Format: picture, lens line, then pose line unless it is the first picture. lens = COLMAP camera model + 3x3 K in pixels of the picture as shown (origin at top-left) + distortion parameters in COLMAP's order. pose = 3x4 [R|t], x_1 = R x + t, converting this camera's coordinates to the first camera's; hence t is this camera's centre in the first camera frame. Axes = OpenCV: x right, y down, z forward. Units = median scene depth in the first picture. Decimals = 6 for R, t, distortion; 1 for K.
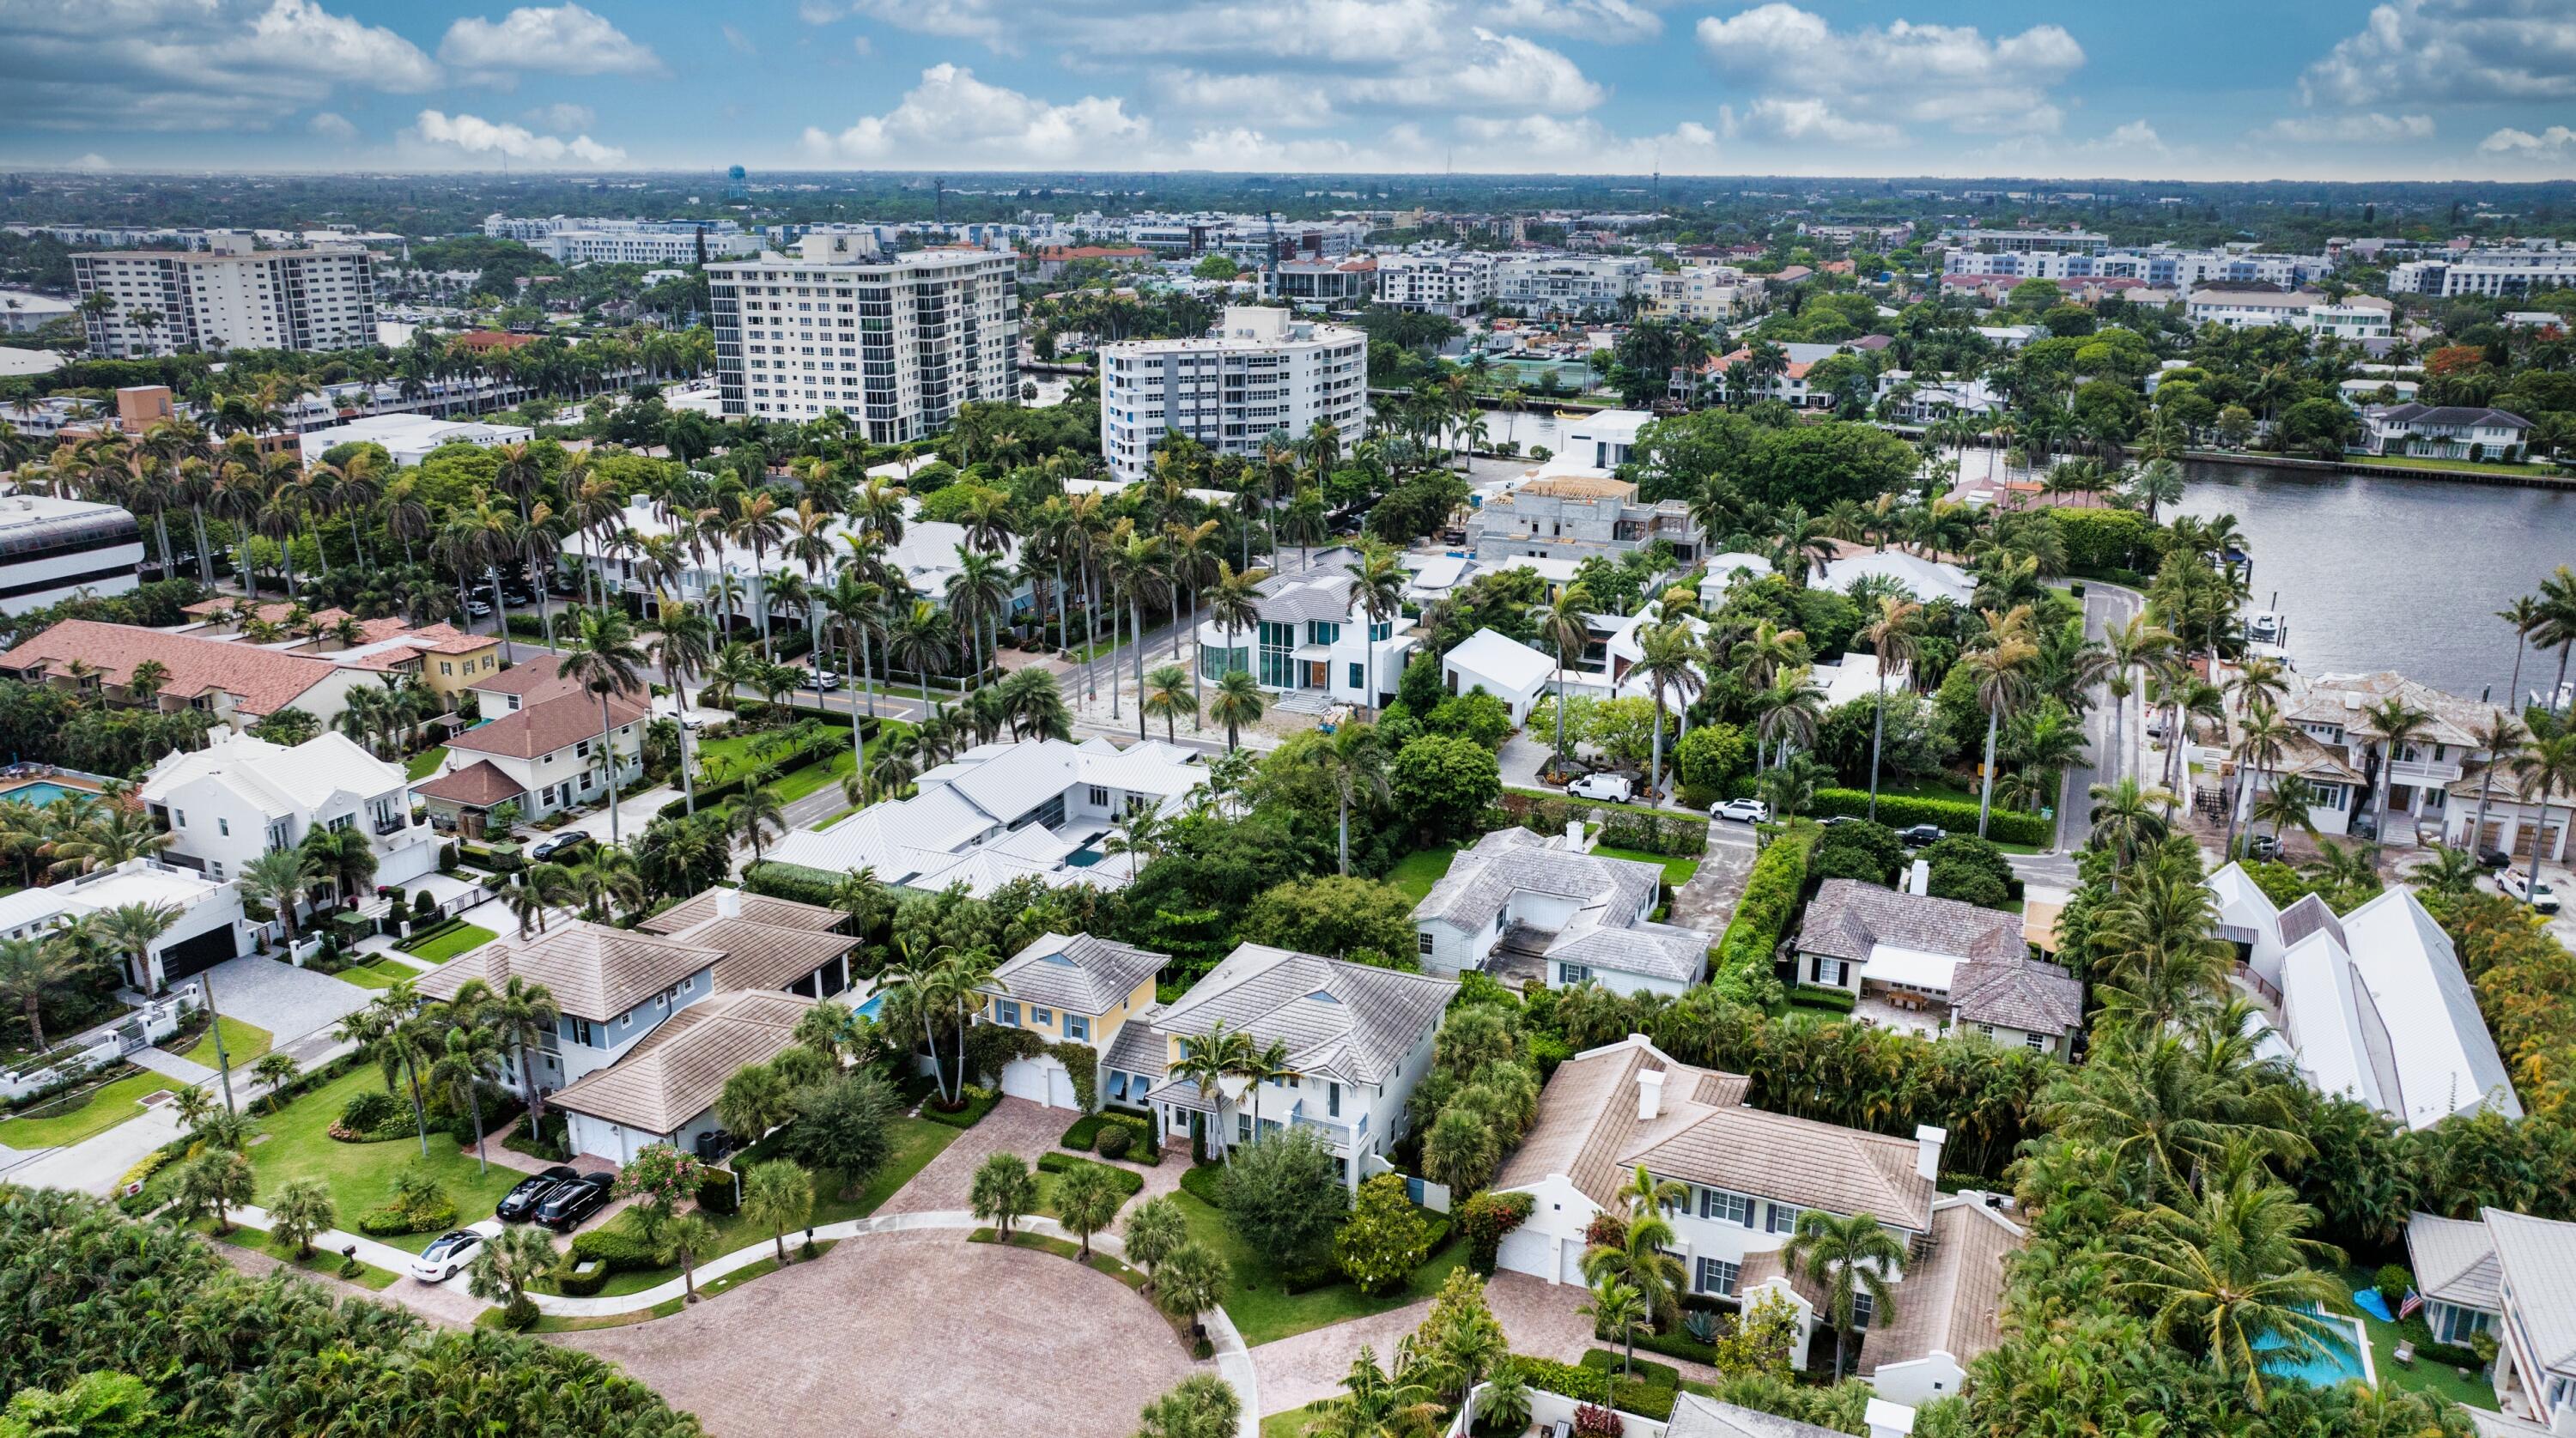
lens RADIAL K [[1824.0, 0, 1296.7], [0, 1824.0, 706.6], [0, 0, 1]] dist [-0.012724, 0.003460]
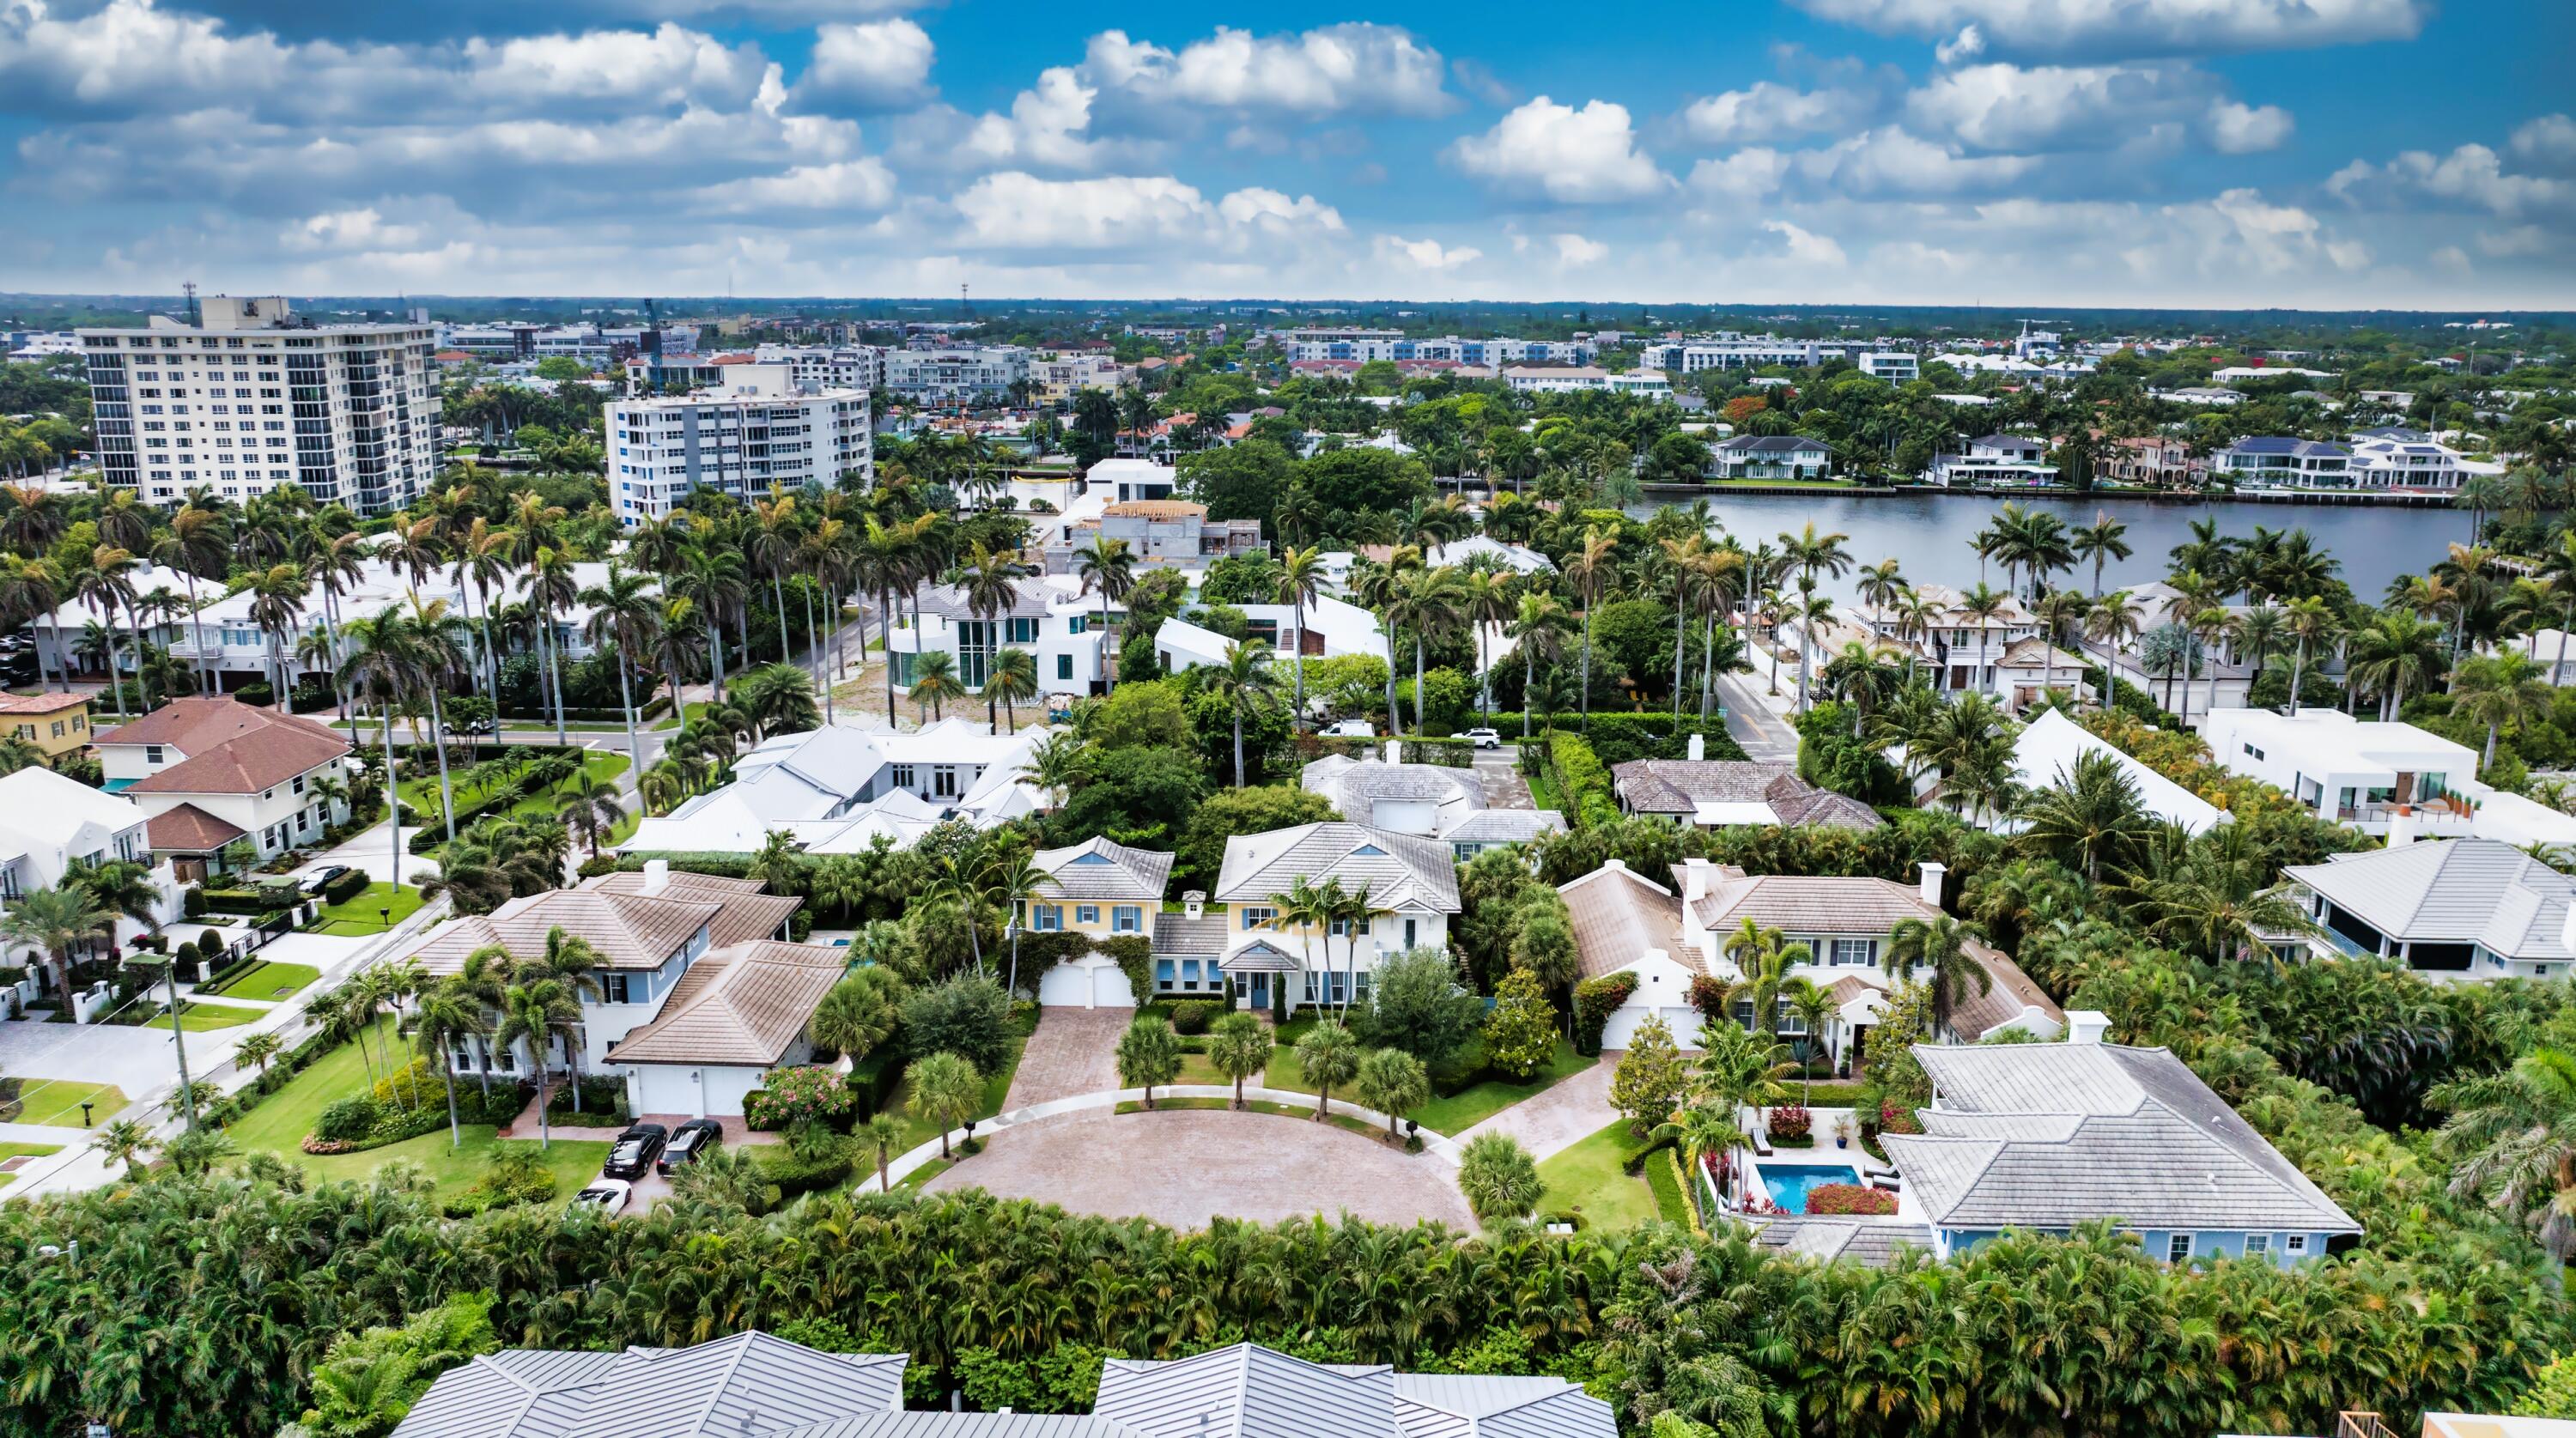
lens RADIAL K [[1825.4, 0, 1290.6], [0, 1825.4, 717.9], [0, 0, 1]] dist [-0.019589, 0.000416]
pose [[0.927491, -0.083614, 0.364376, -0.131441], [0.104739, 0.993752, -0.038566, 0.037571], [-0.358875, 0.073933, 0.930453, 0.004721]]
